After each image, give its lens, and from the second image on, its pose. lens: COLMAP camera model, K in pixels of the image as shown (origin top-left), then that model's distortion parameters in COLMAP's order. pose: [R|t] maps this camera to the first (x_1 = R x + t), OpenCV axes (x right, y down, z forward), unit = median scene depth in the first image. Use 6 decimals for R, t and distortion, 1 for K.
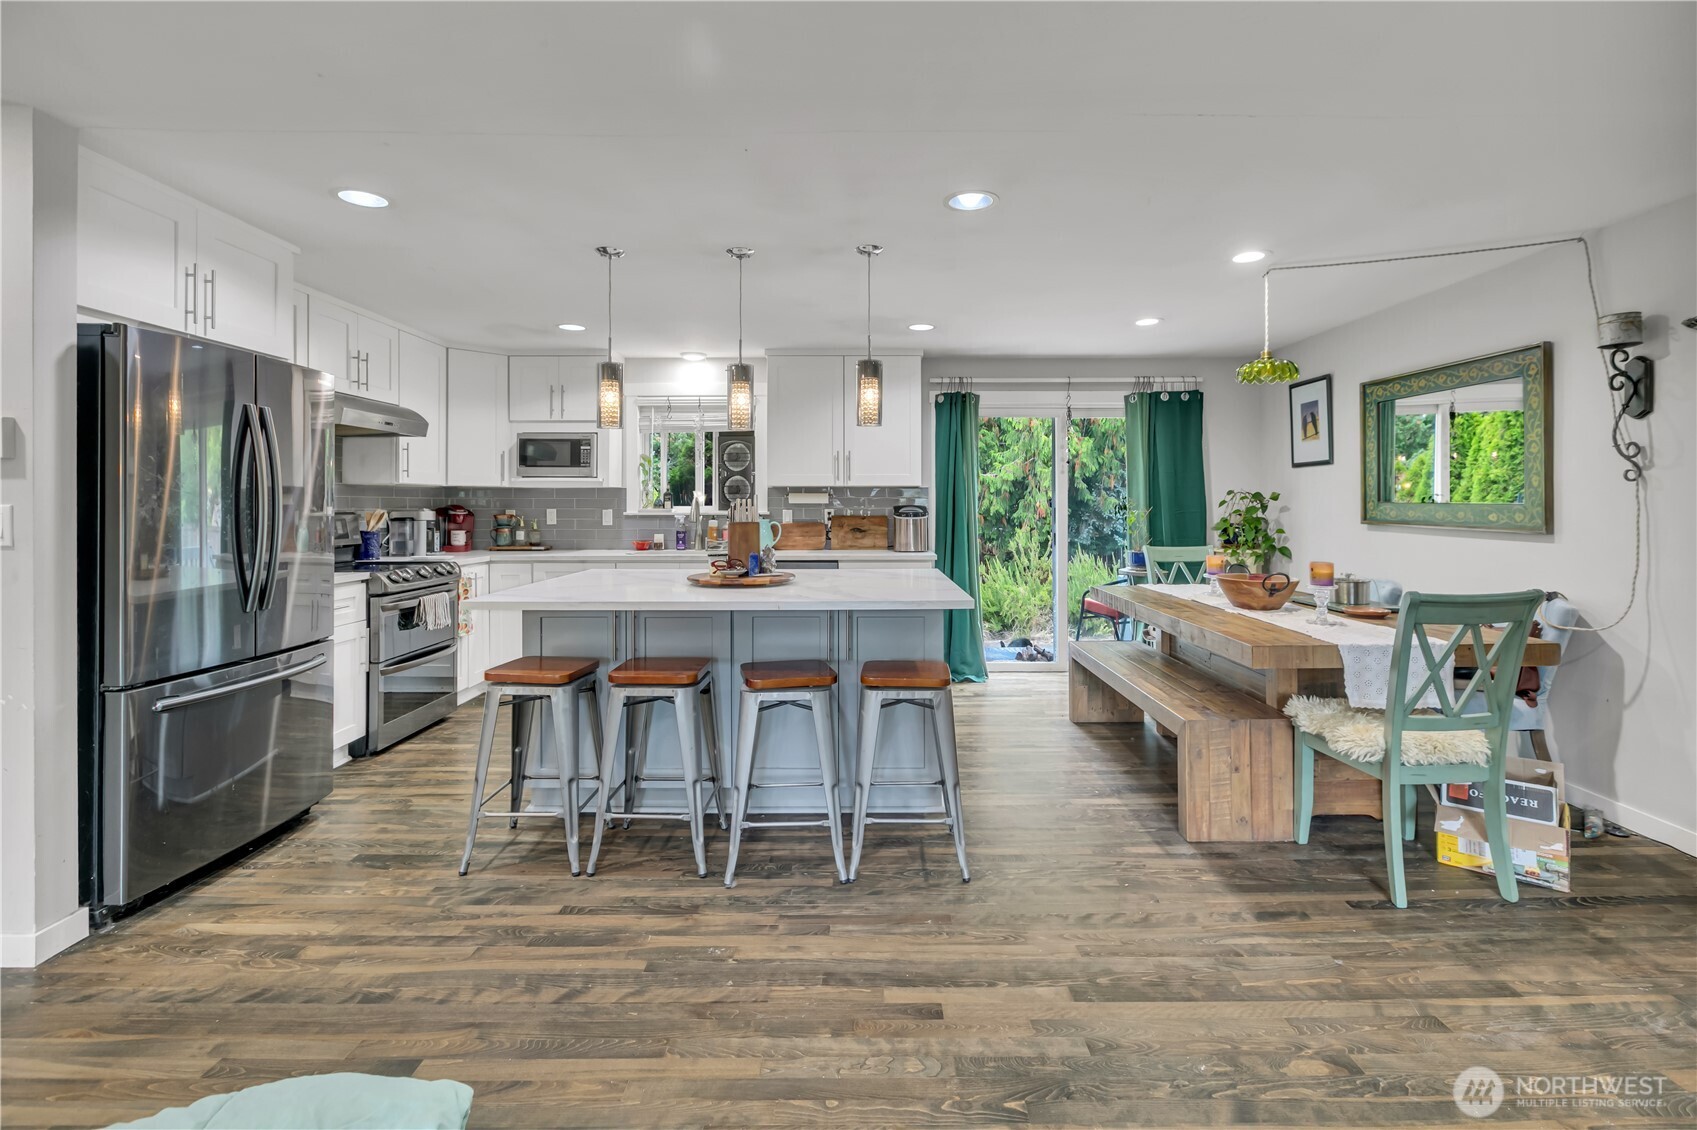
lens RADIAL K [[786.3, 0, 883.9], [0, 786.3, 513.6], [0, 0, 1]] dist [-0.003792, -0.000449]
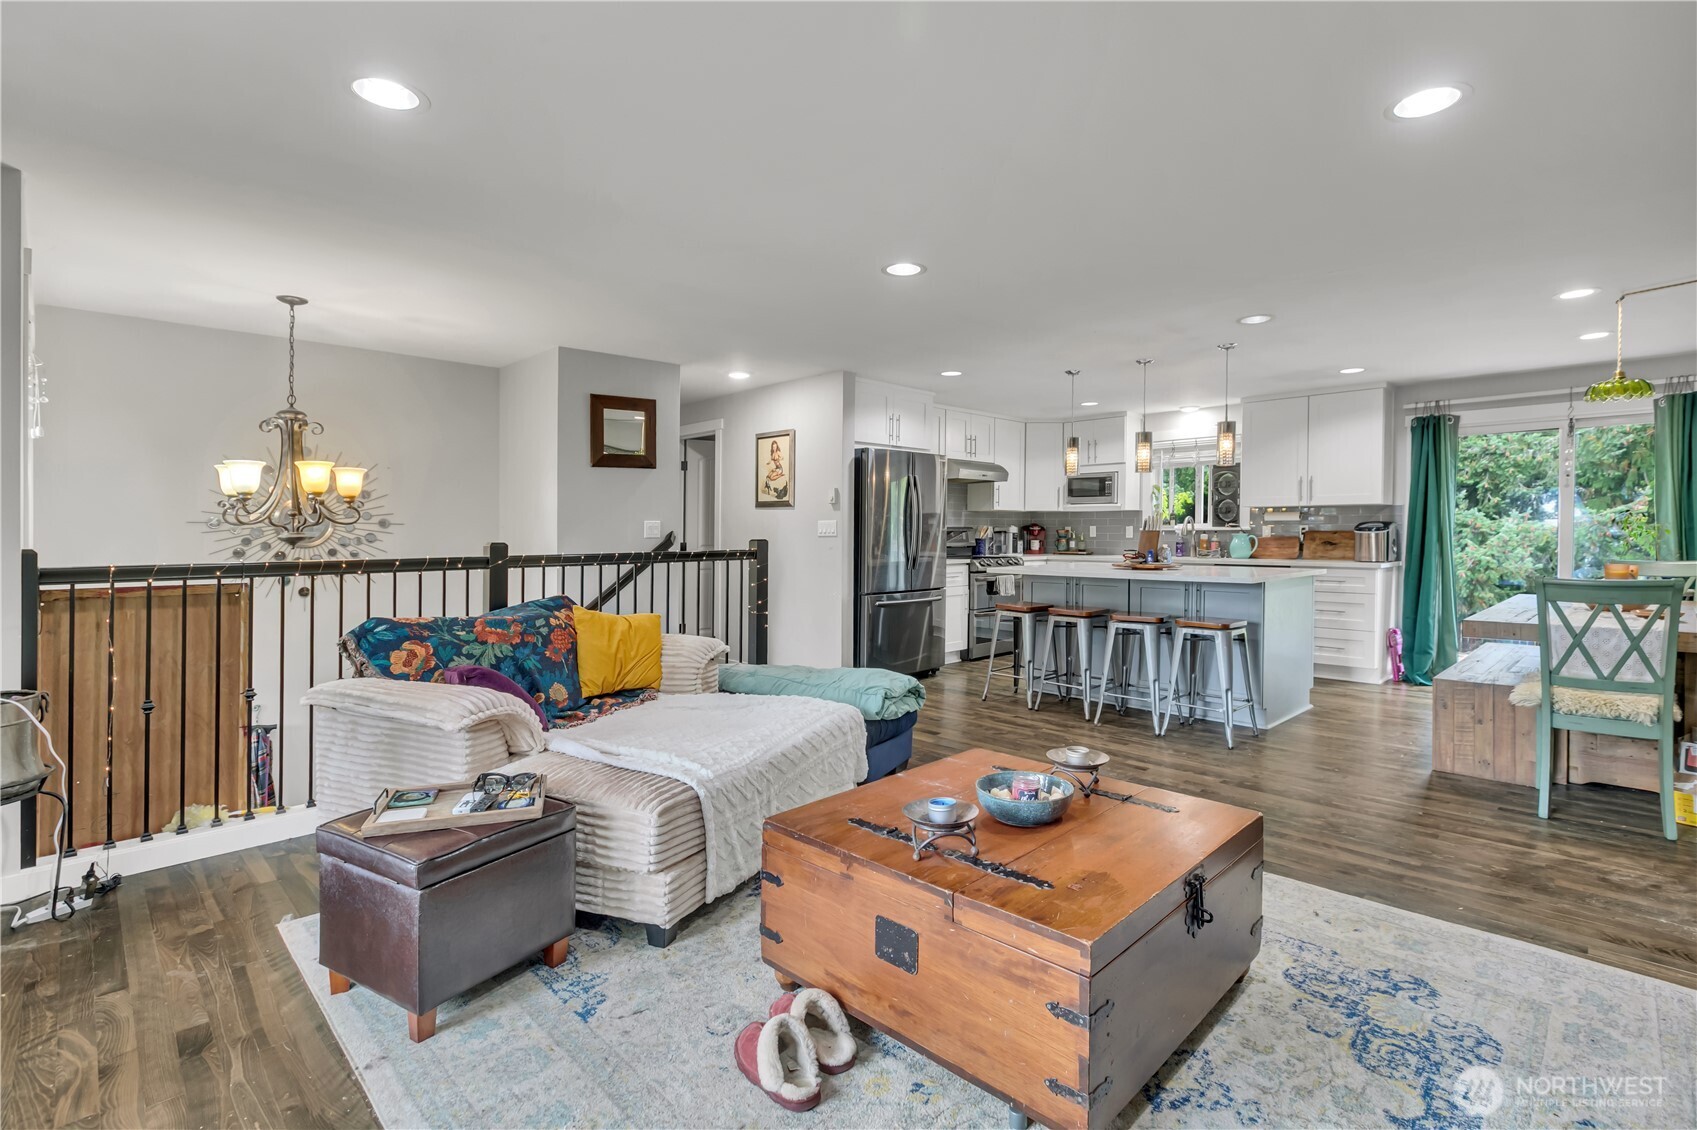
lens RADIAL K [[786.3, 0, 883.9], [0, 786.3, 513.6], [0, 0, 1]] dist [-0.003792, -0.000449]
pose [[0.708547, -0.015922, -0.705484, 0.348147], [-0.006569, 0.999553, -0.029156, 0.017005], [0.705633, 0.025293, 0.708126, -0.307758]]
